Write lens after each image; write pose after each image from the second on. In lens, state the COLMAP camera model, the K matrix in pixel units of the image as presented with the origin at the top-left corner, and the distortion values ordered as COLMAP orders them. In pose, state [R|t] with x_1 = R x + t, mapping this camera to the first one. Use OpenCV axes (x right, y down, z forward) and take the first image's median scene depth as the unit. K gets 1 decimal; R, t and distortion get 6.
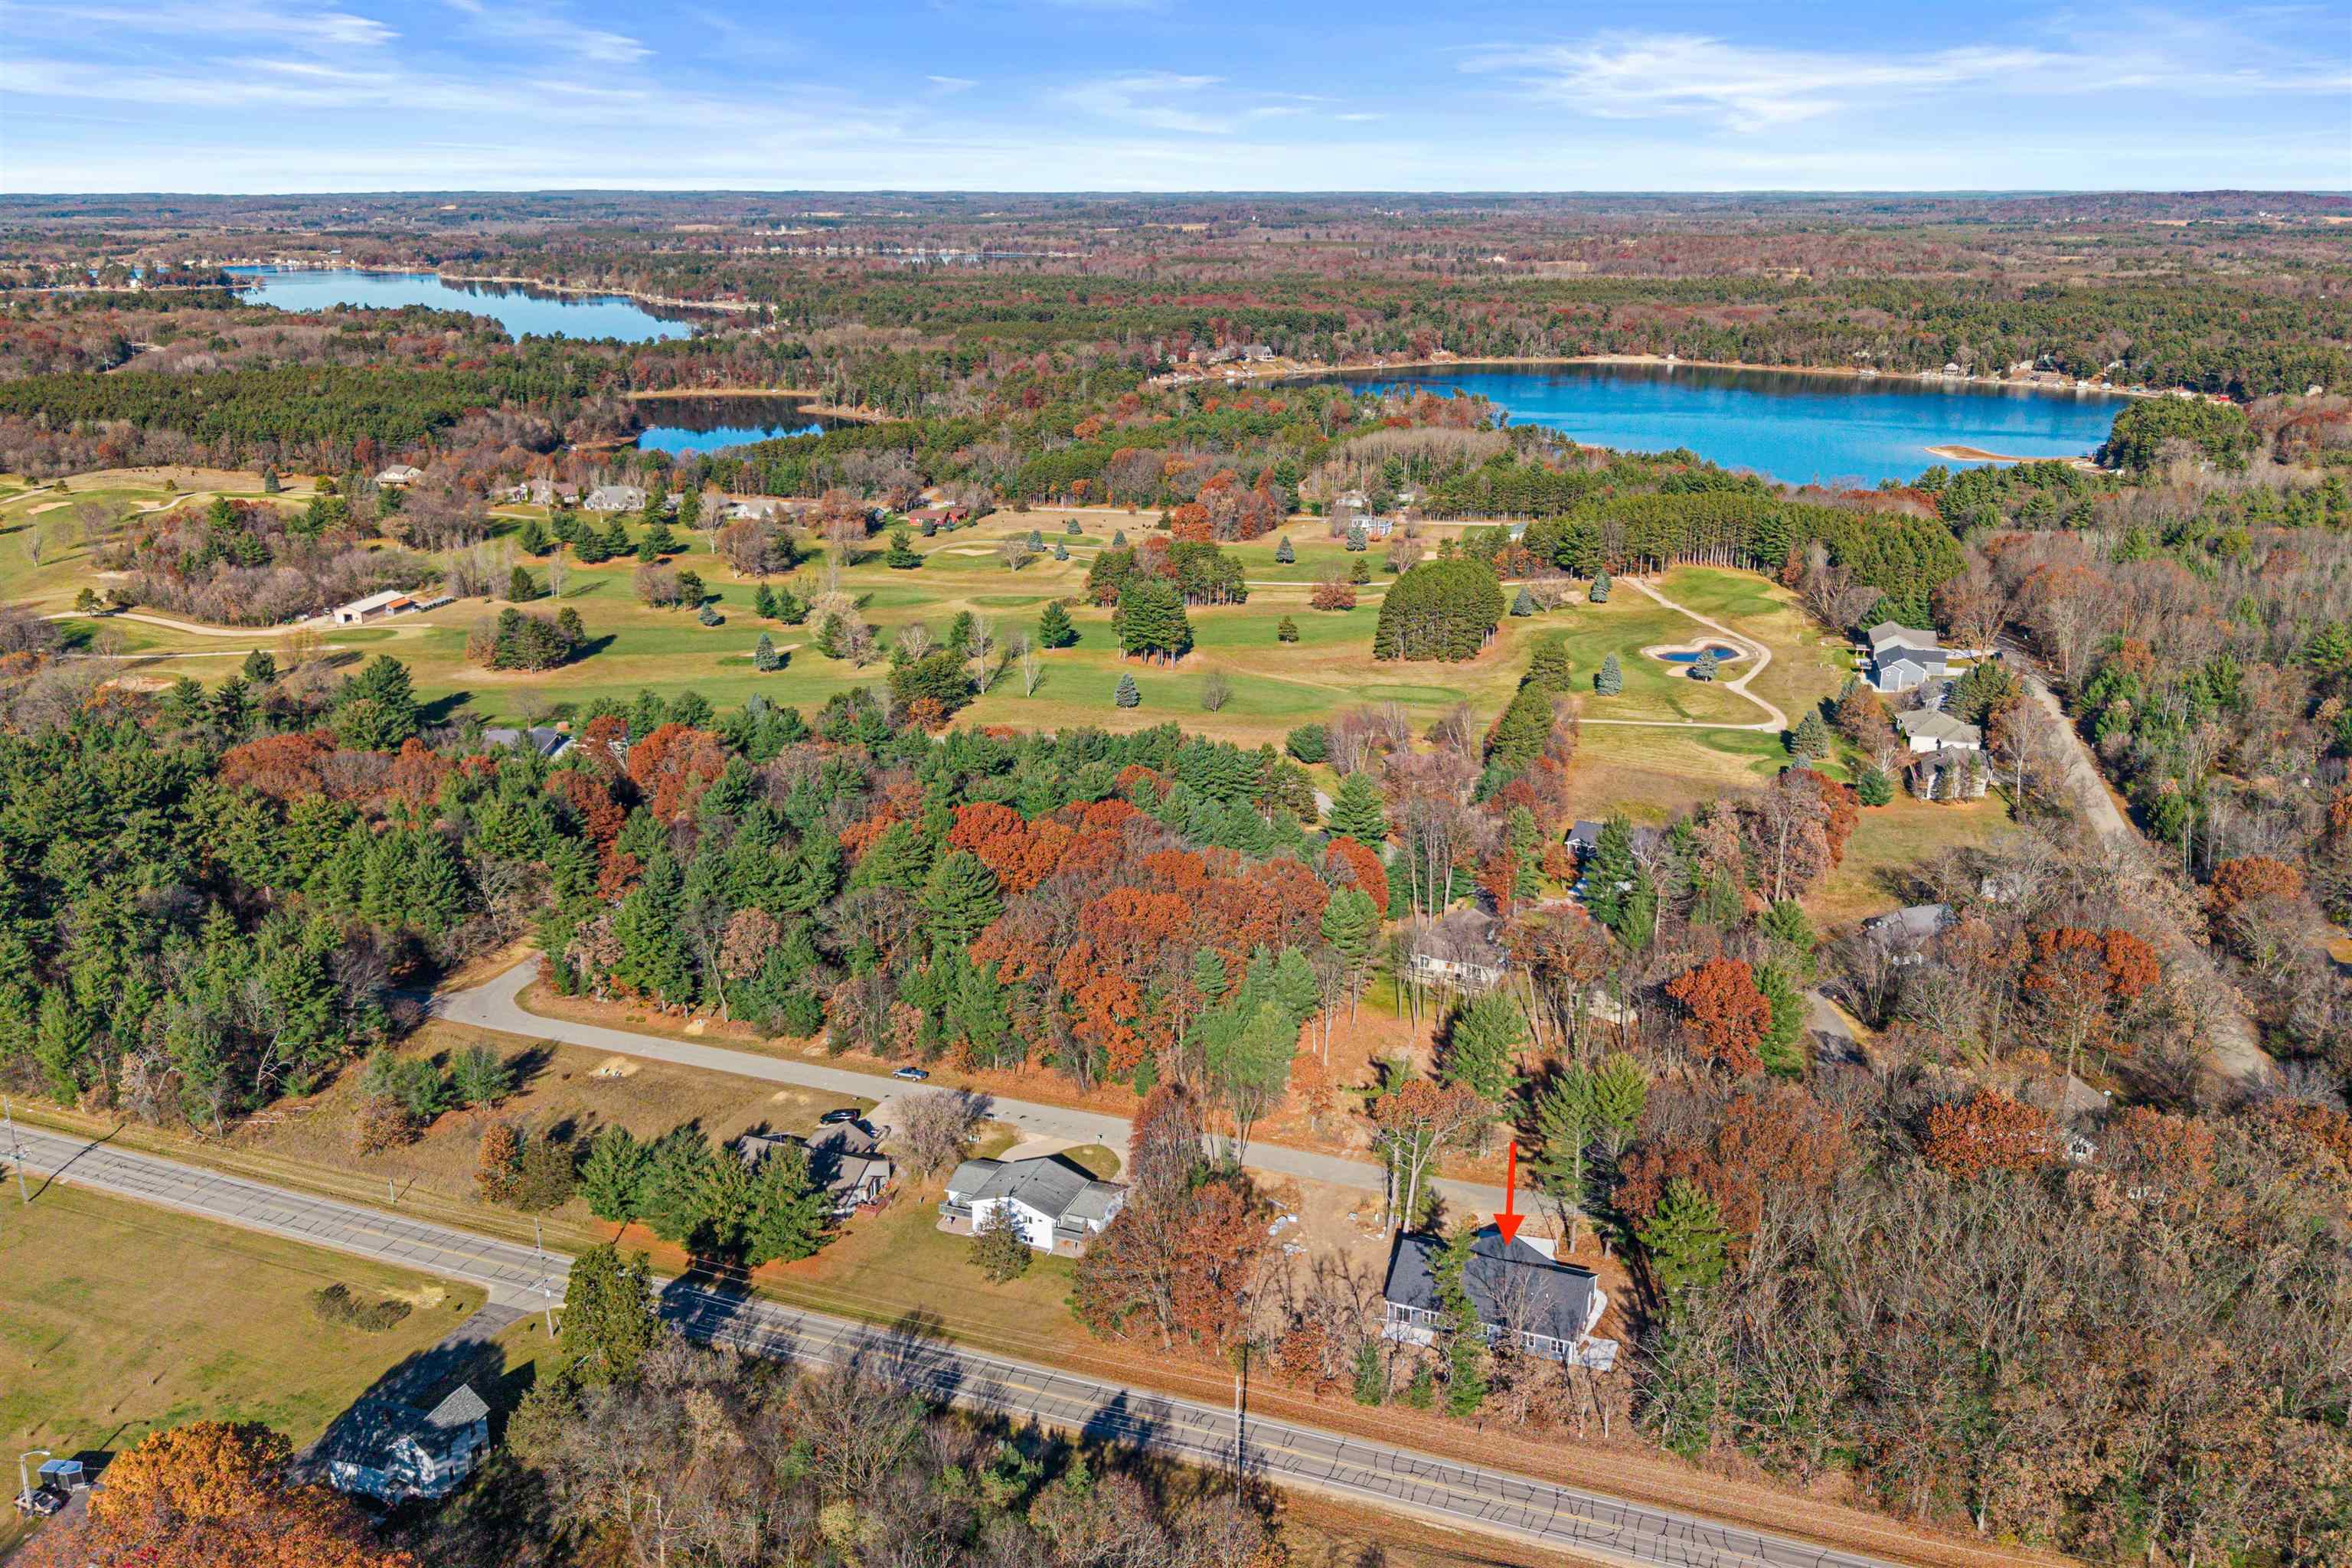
lens RADIAL K [[1953.0, 0, 1173.6], [0, 1953.0, 781.6], [0, 0, 1]] dist [0.016035, -0.016402]
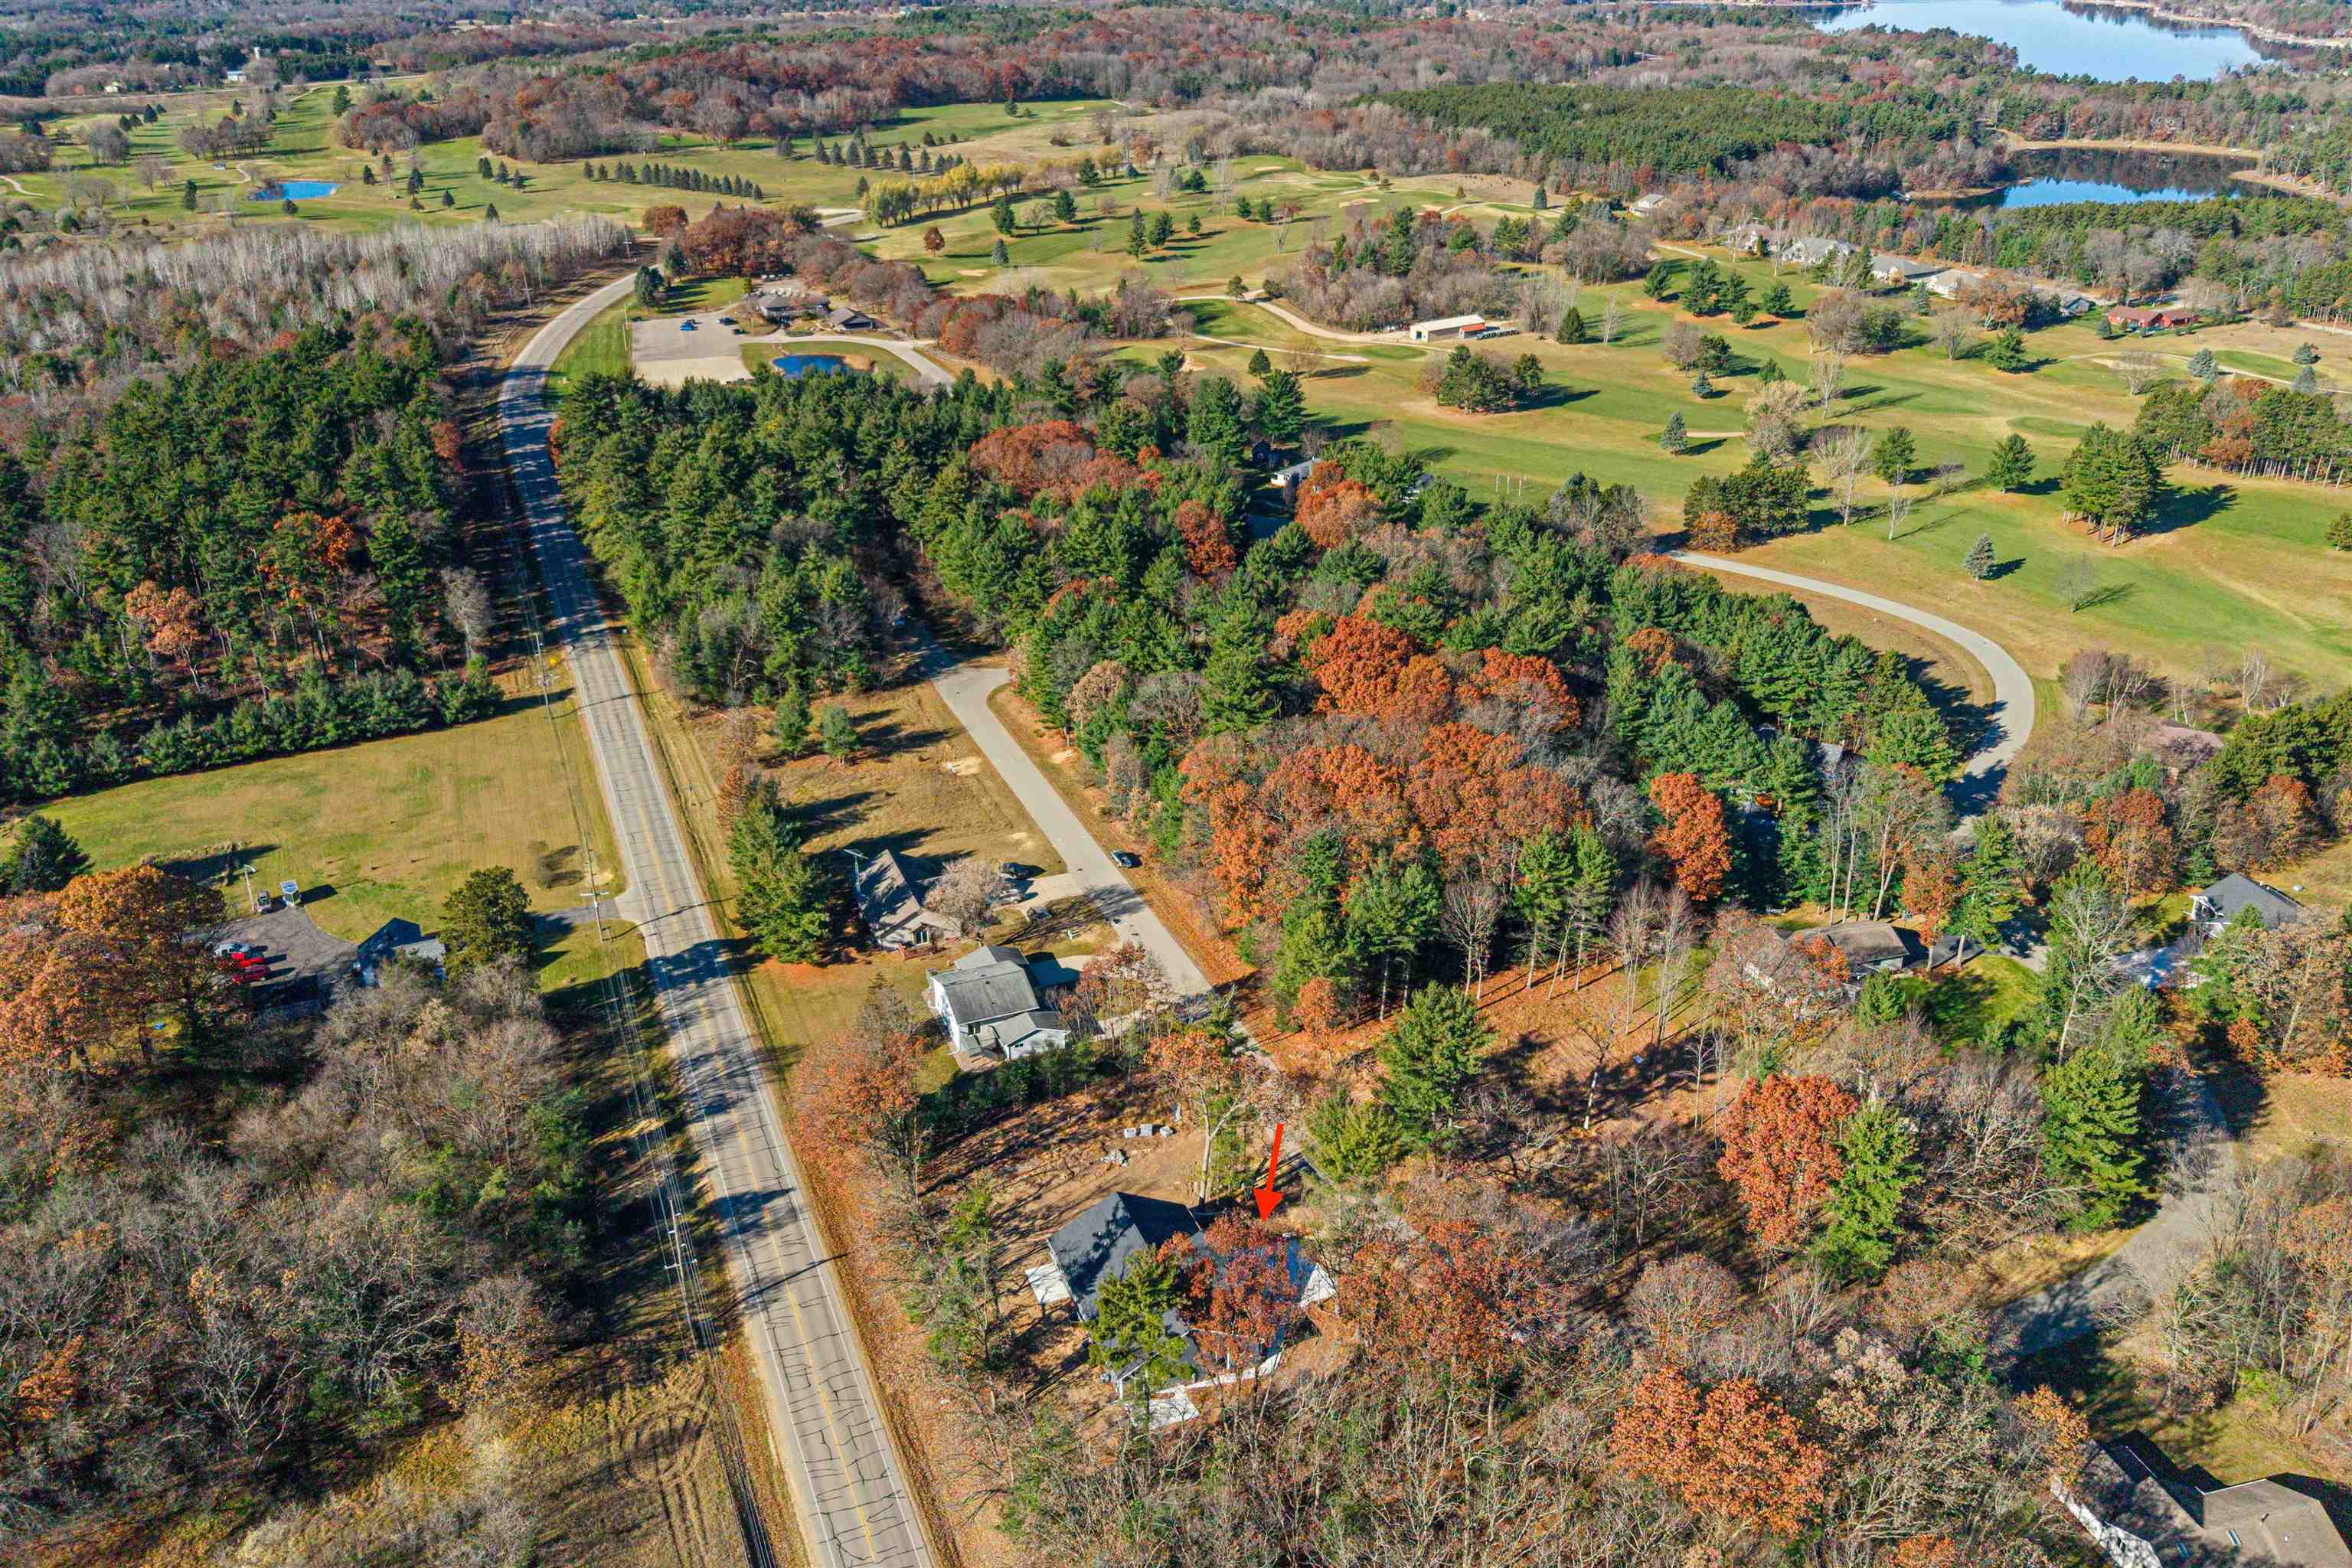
lens RADIAL K [[1953.0, 0, 1172.4], [0, 1953.0, 788.6], [0, 0, 1]] dist [0.016035, -0.016402]
pose [[0.670780, 0.300829, -0.677906, 0.269957], [-0.208940, 0.953672, 0.216459, -0.050685], [0.711617, -0.003555, 0.702559, 0.170054]]
